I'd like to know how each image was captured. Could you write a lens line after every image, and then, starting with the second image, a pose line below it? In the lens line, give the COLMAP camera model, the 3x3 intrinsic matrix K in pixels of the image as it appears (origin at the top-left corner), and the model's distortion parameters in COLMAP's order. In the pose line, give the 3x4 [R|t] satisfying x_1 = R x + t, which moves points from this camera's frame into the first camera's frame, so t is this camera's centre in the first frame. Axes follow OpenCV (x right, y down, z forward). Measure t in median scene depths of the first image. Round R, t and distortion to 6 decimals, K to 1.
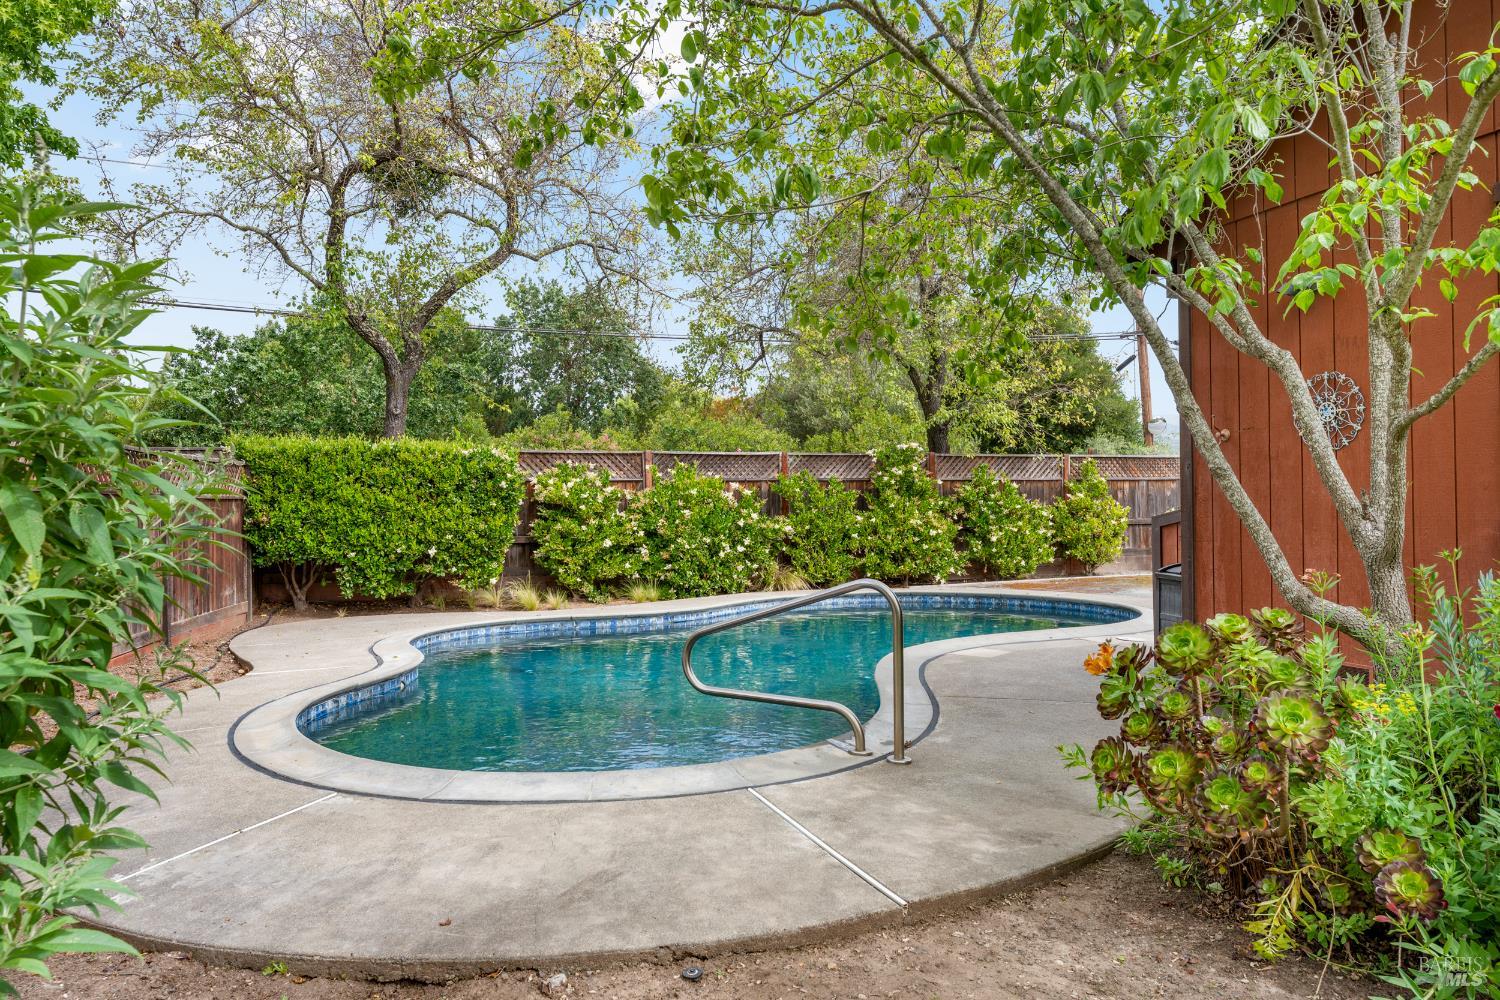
lens RADIAL K [[1015.4, 0, 753.4], [0, 1015.4, 490.8], [0, 0, 1]] dist [0.006310, -0.018119]
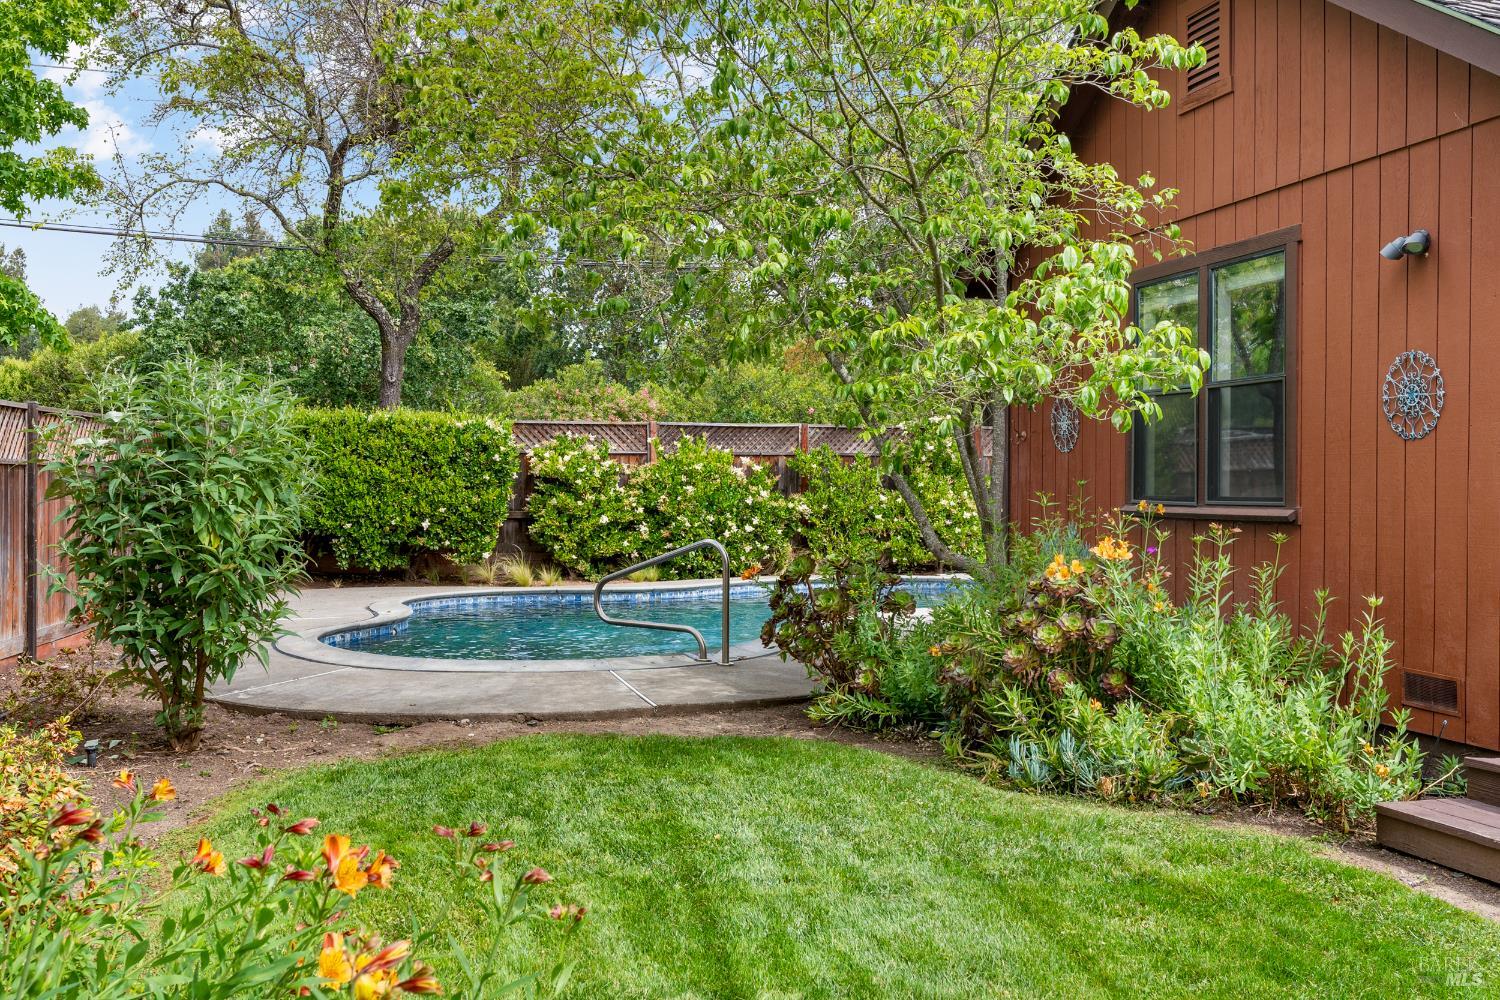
lens RADIAL K [[1501.2, 0, 749.9], [0, 1501.2, 501.8], [0, 0, 1]] dist [-0.013698, 0.000000]
pose [[0.994364, 0.016822, -0.104677, 0.139753], [-0.013435, 0.999366, 0.032980, -0.013660], [0.105165, -0.031388, 0.993959, -0.389814]]
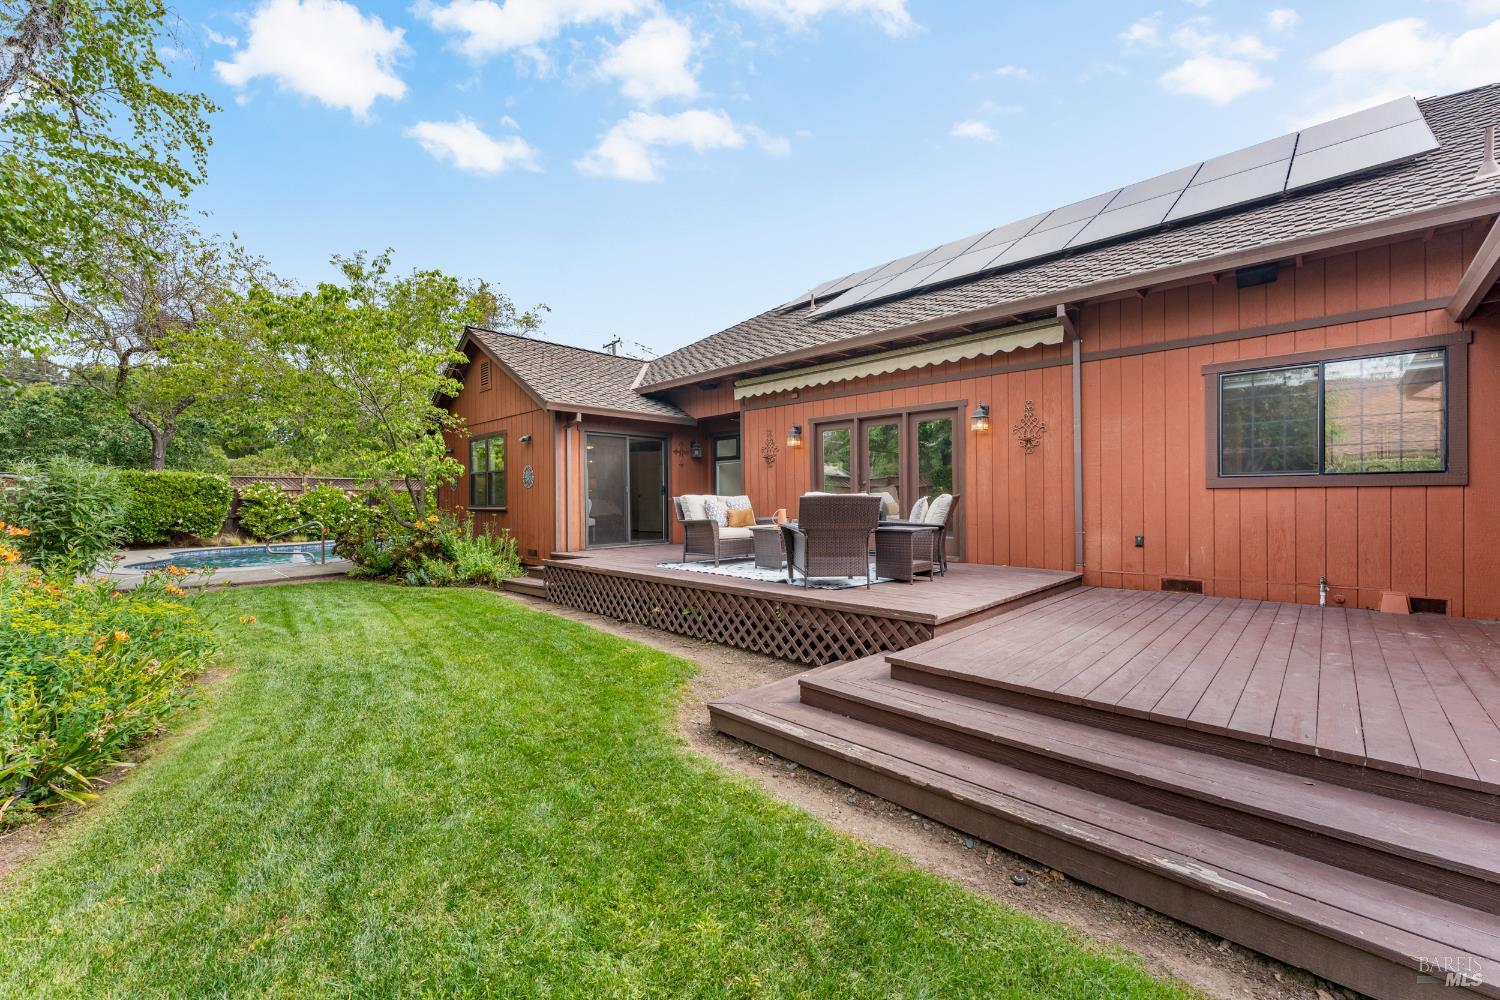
lens RADIAL K [[603.3, 0, 749.7], [0, 603.3, 500.1], [0, 0, 1]] dist [0.000220, 0.000353]
pose [[0.903512, 0.005973, 0.428522, 0.234483], [-0.013175, 0.999817, 0.013843, -0.020666], [-0.428361, -0.018153, 0.903425, -0.701253]]
